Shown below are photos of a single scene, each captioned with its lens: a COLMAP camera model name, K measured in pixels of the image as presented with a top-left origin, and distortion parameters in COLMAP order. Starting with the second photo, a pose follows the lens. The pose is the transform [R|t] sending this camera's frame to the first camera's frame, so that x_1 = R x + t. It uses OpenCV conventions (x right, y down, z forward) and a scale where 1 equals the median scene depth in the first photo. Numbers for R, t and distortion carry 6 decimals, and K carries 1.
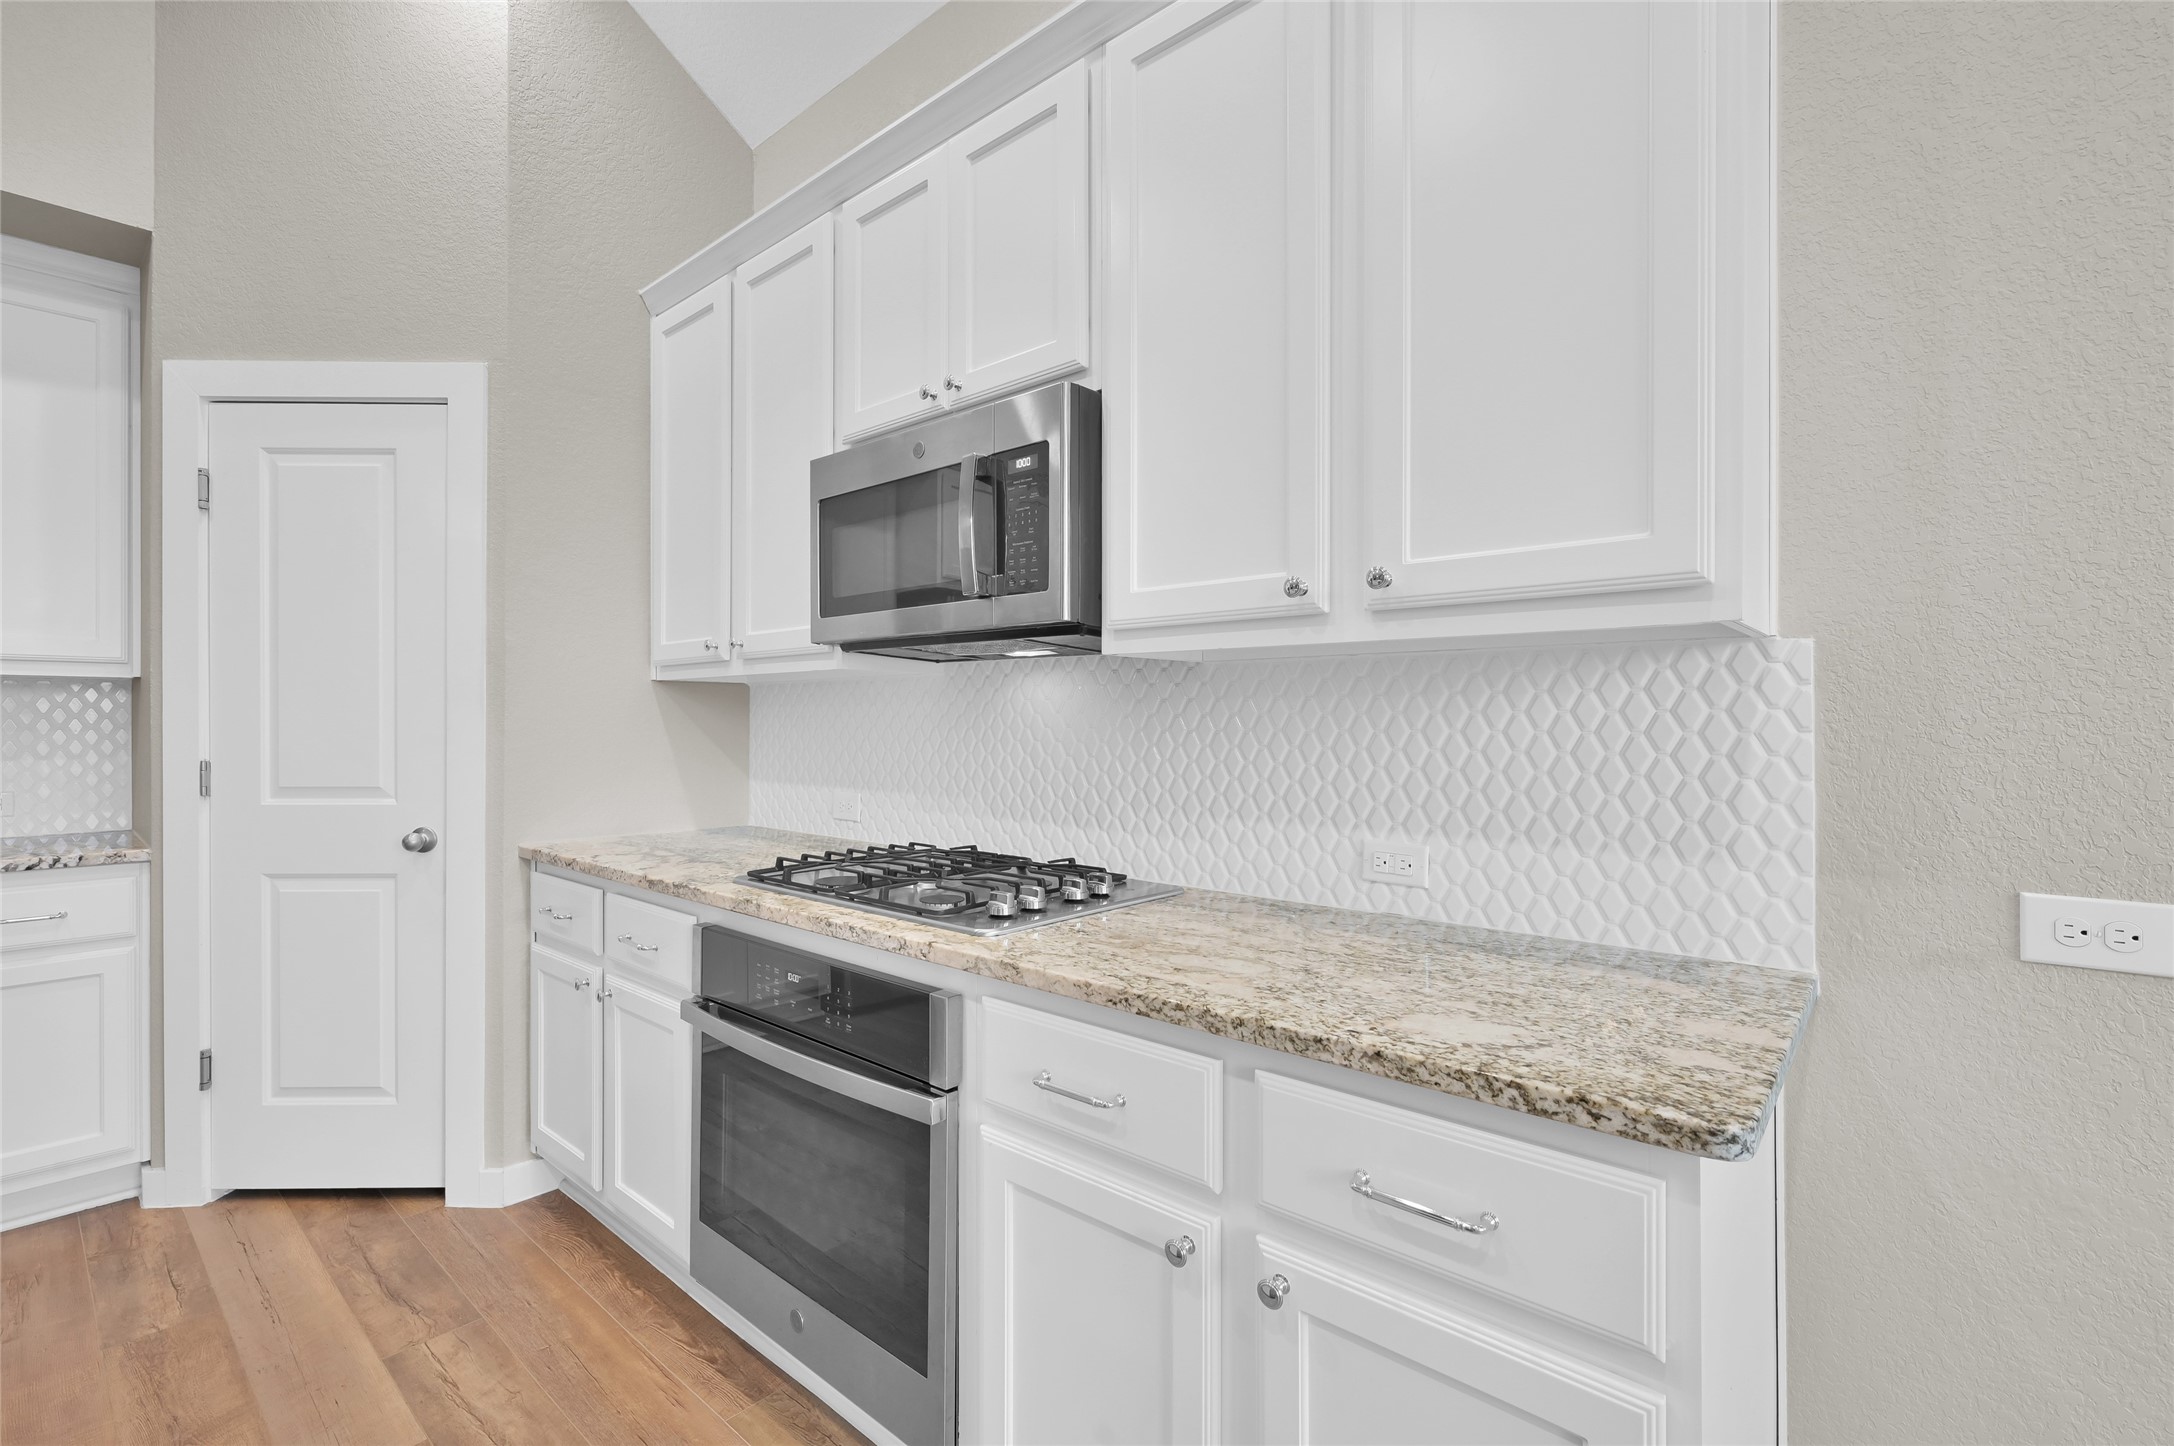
lens RADIAL K [[965.7, 0, 1076.7], [0, 965.7, 716.5], [0, 0, 1]] dist [-0.002919, 0.000374]
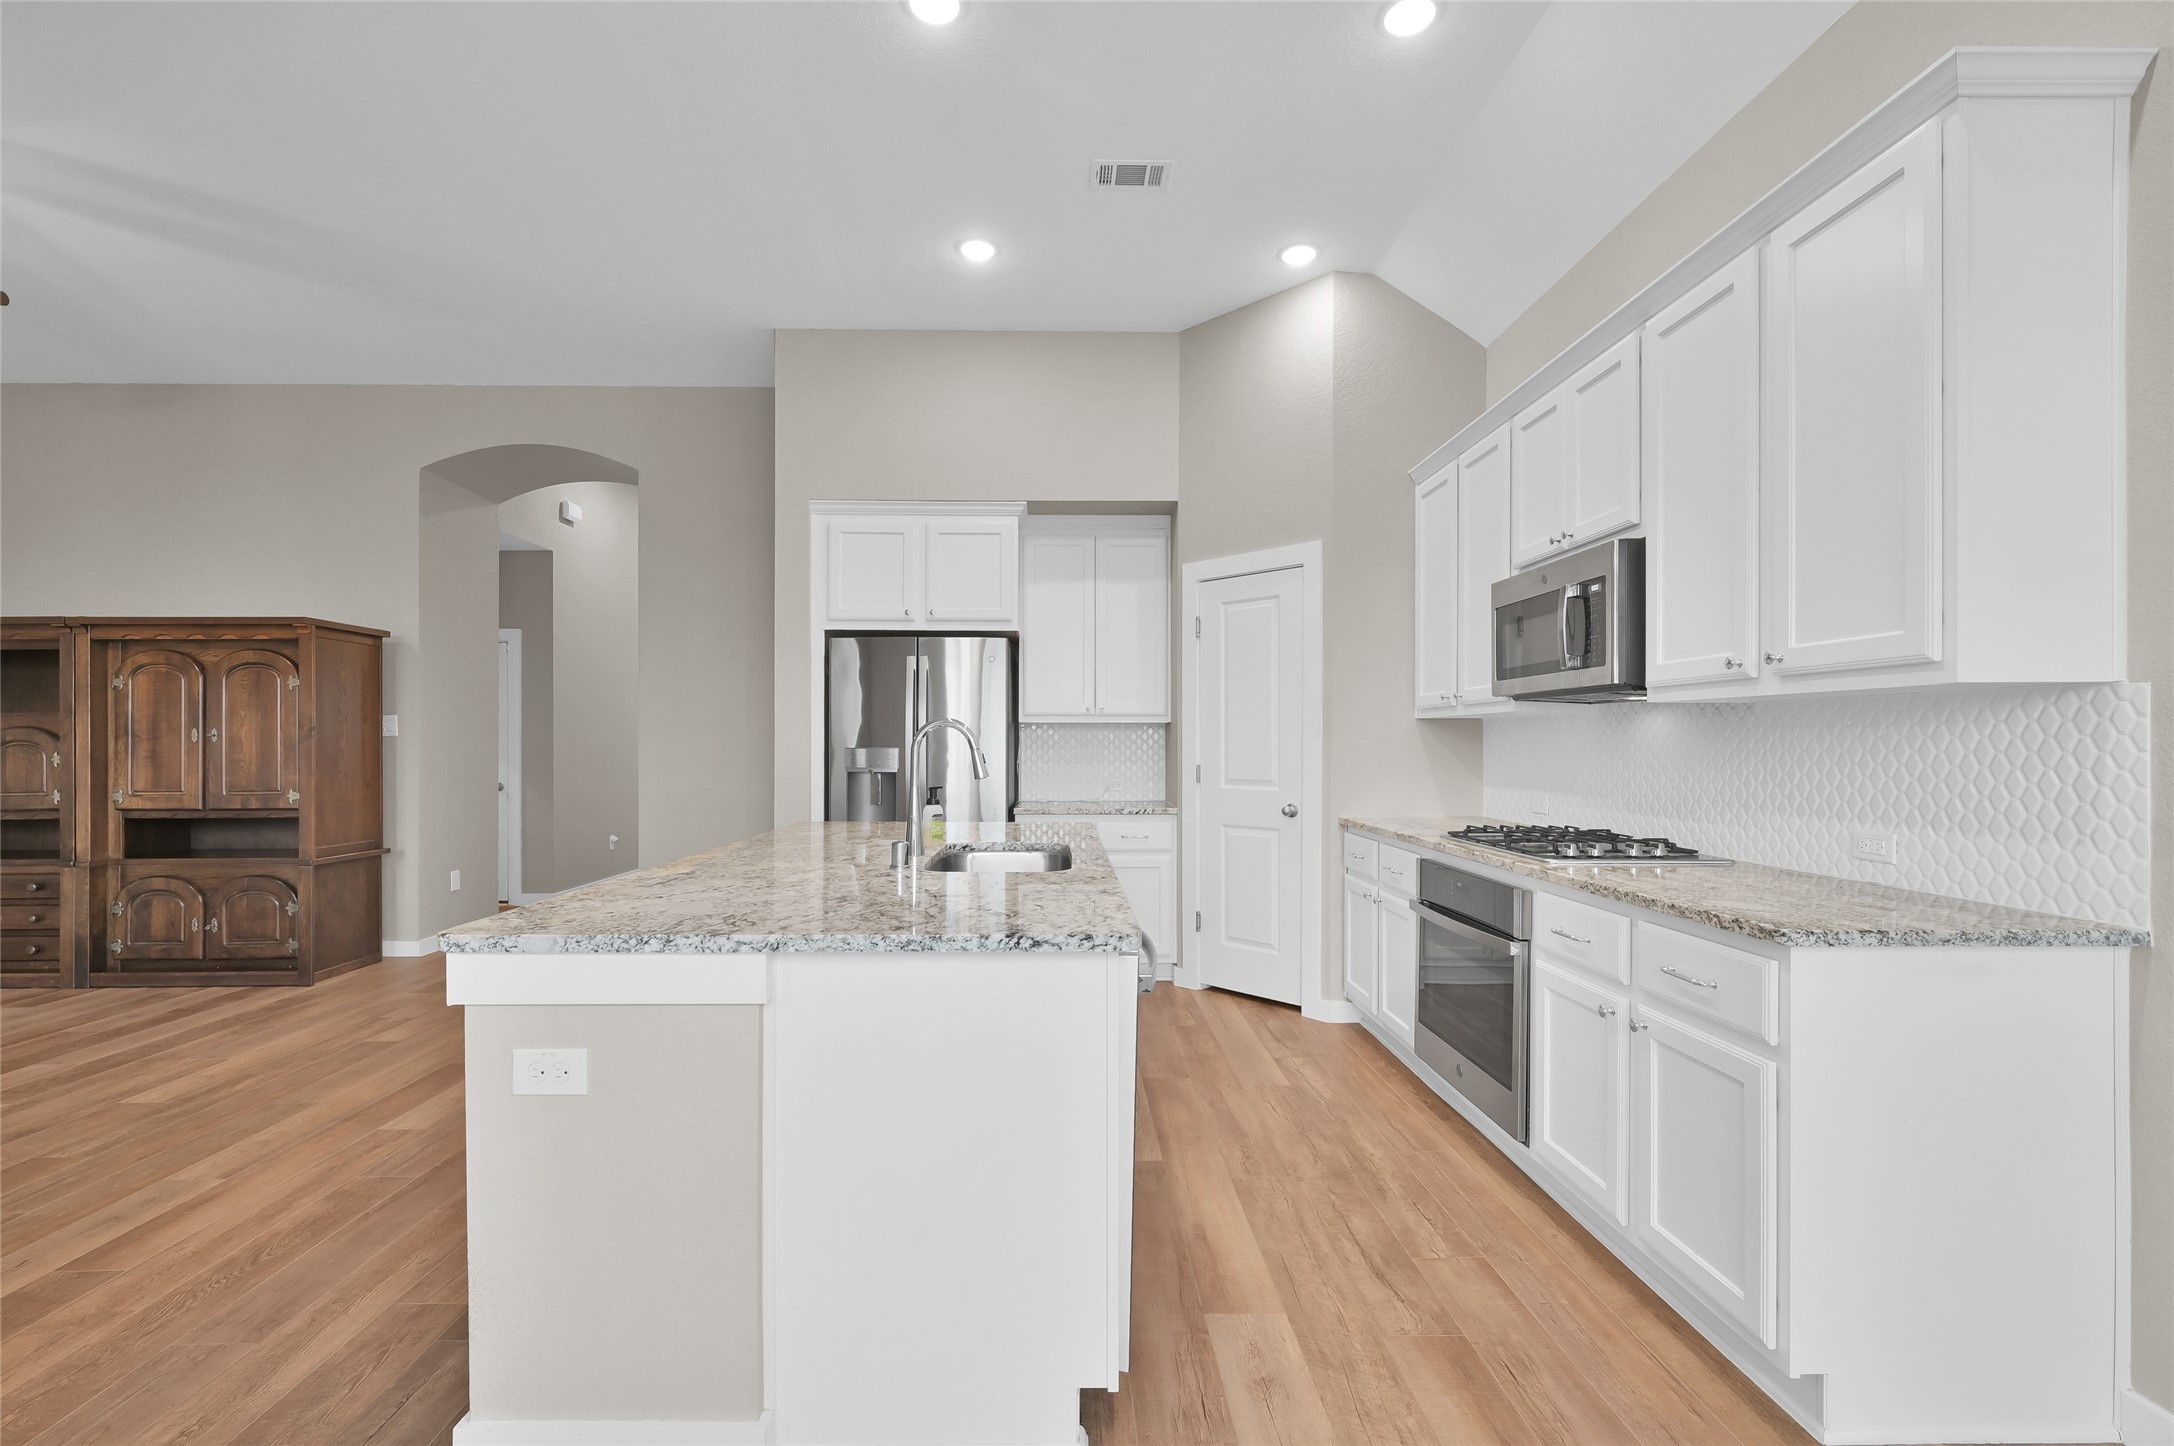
lens RADIAL K [[962.4, 0, 1078.0], [0, 962.4, 745.2], [0, 0, 1]] dist [-0.001725, -0.000098]
pose [[0.679098, 0.001445, -0.734046, 0.468216], [0.001035, 0.999995, 0.002926, 0.000581], [0.734046, -0.002747, 0.679094, -0.648462]]
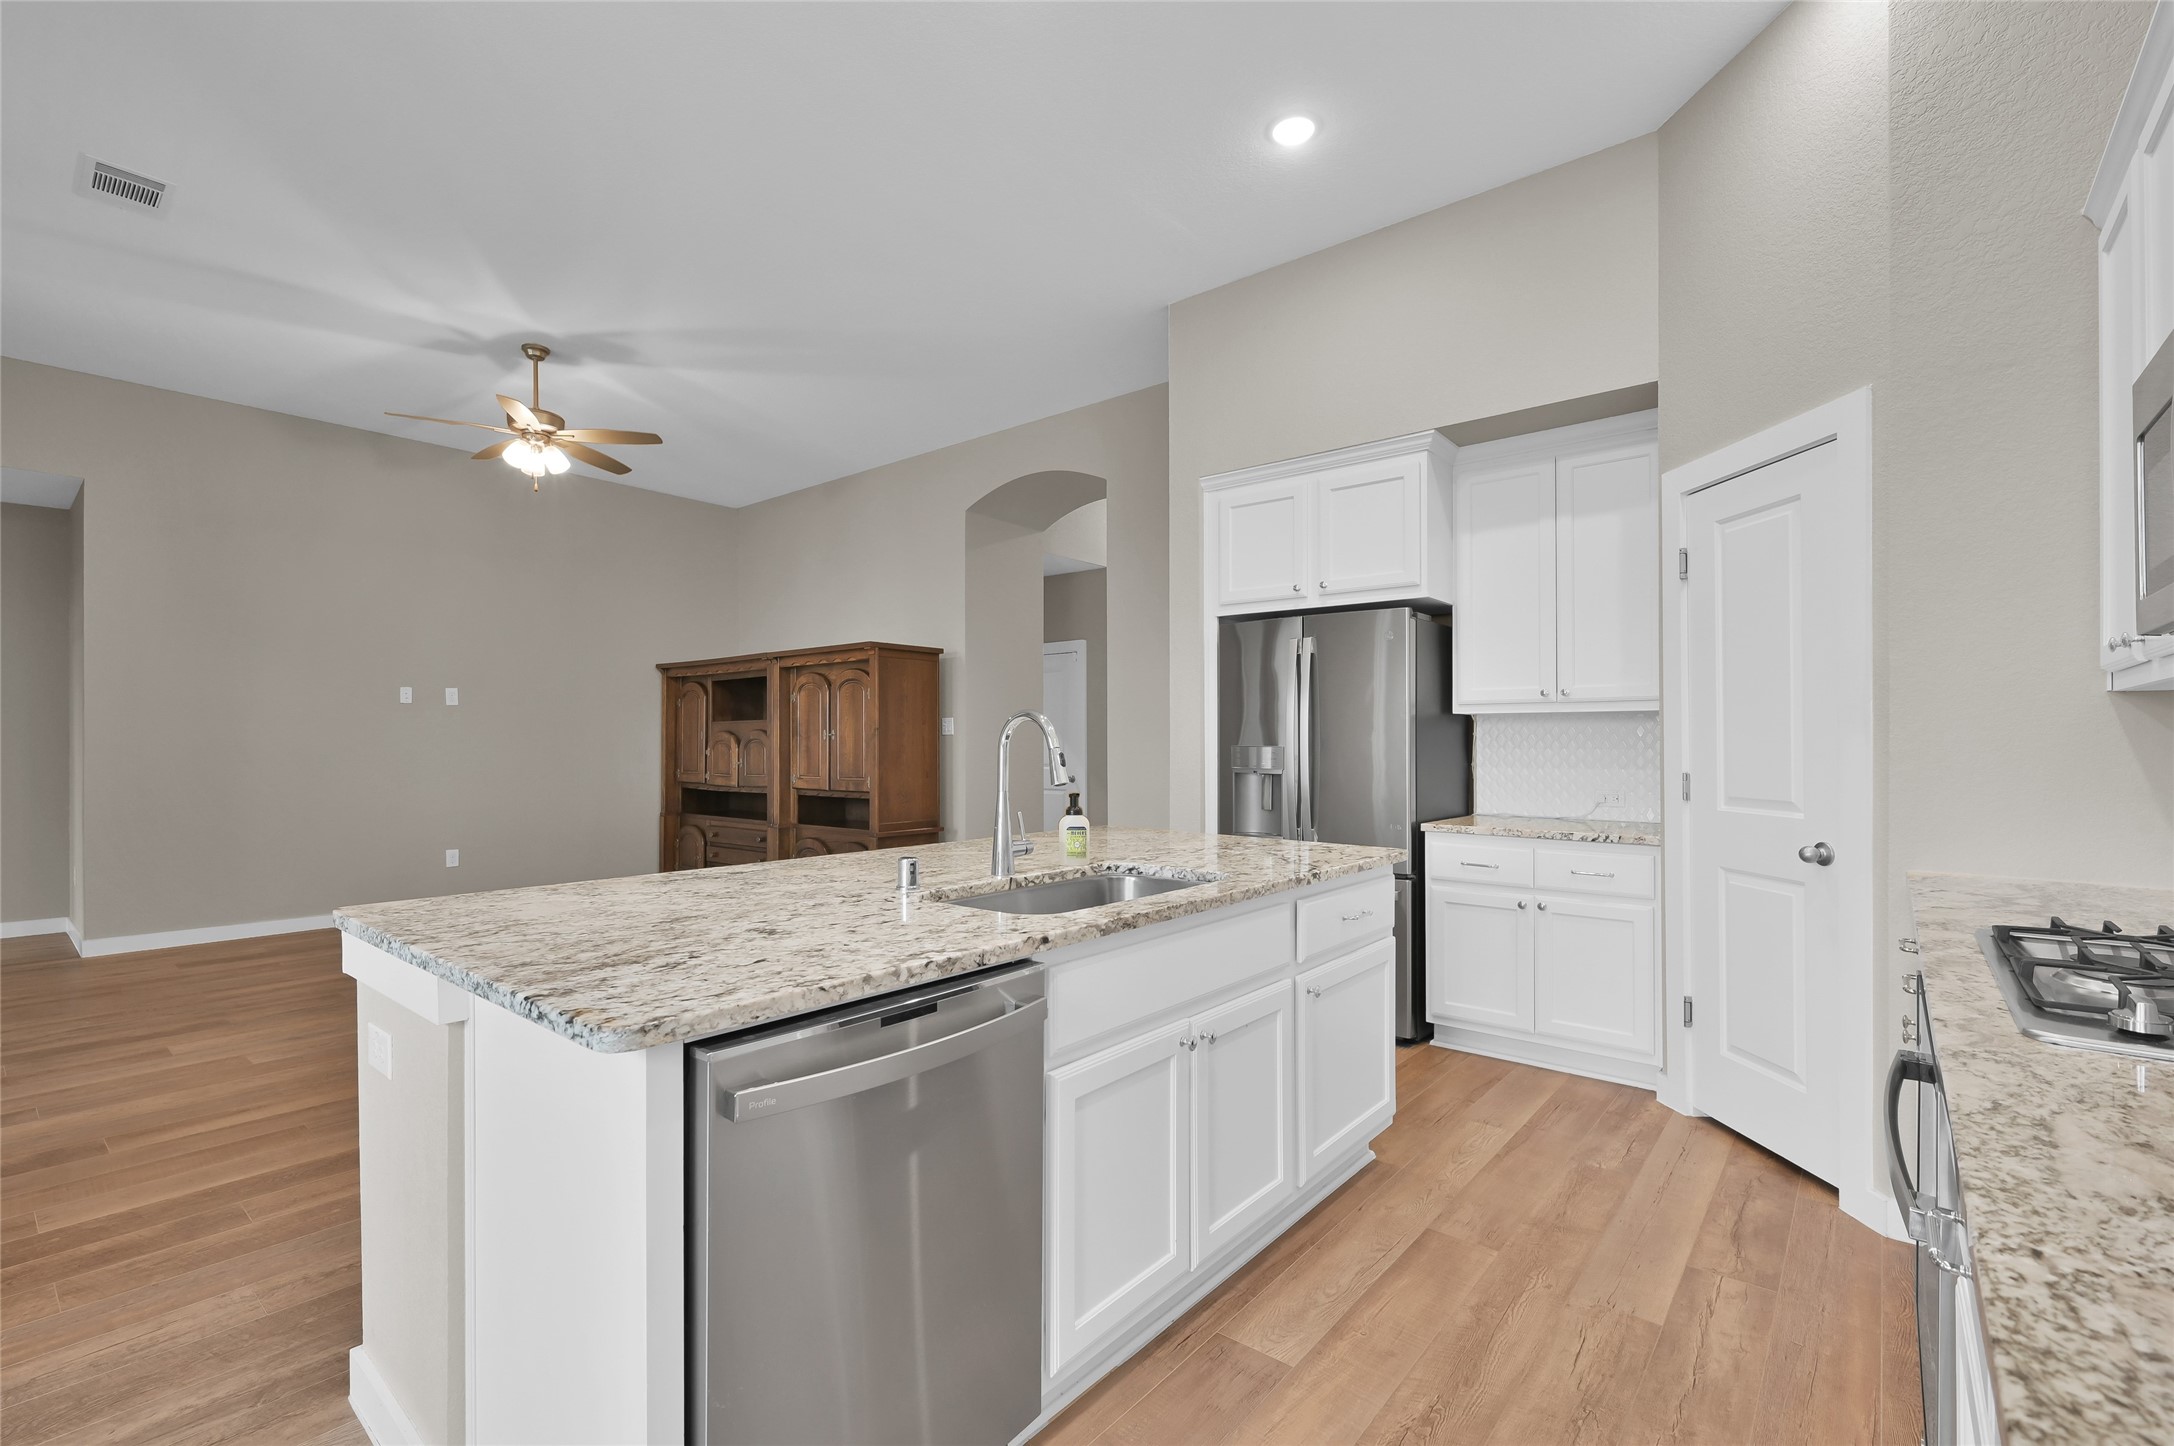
lens RADIAL K [[955.8, 0, 1088.2], [0, 955.8, 736.8], [0, 0, 1]] dist [-0.001173, 0.000282]
pose [[0.030120, -0.003773, -0.999539, 0.446969], [0.001984, 0.999991, -0.003715, 0.000678], [0.999544, -0.001871, 0.030127, 0.196501]]
